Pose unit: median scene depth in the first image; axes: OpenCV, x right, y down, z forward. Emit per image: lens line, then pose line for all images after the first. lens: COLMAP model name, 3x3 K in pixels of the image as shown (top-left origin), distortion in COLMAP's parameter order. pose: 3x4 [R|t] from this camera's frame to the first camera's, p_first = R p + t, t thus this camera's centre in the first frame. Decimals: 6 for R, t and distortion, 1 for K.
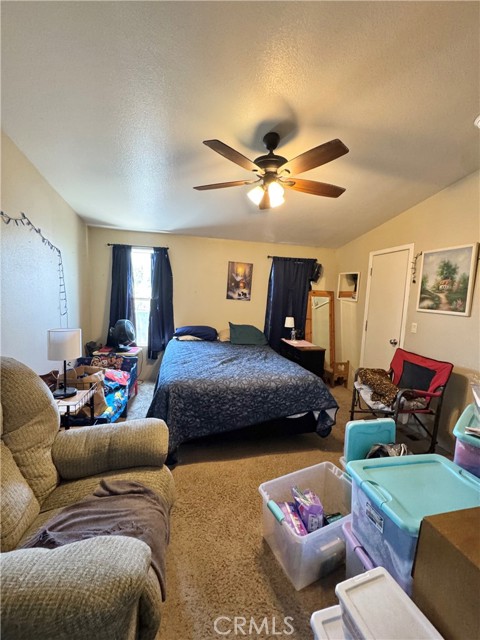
lens RADIAL K [[258.9, 0, 237.4], [0, 258.9, 320.8], [0, 0, 1]] dist [-0.000338, -0.000094]
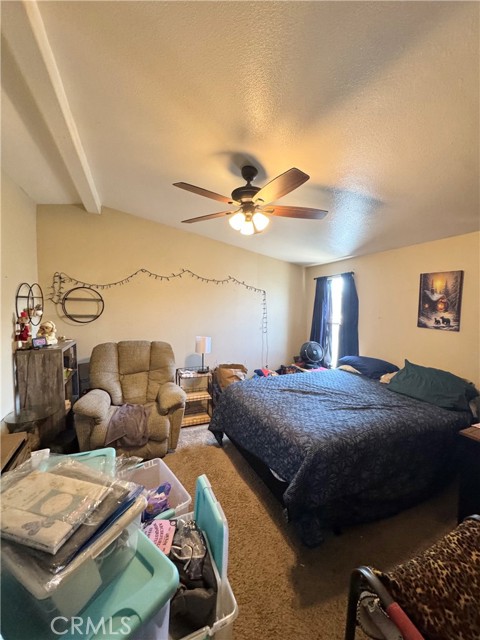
lens RADIAL K [[258.9, 0, 238.8], [0, 258.9, 319.3], [0, 0, 1]] dist [-0.000338, -0.000094]
pose [[0.188139, 0.005148, -0.982129, 0.977790], [-0.109530, 0.993858, -0.015772, -0.073611], [0.976016, 0.110540, 0.187548, 0.698983]]
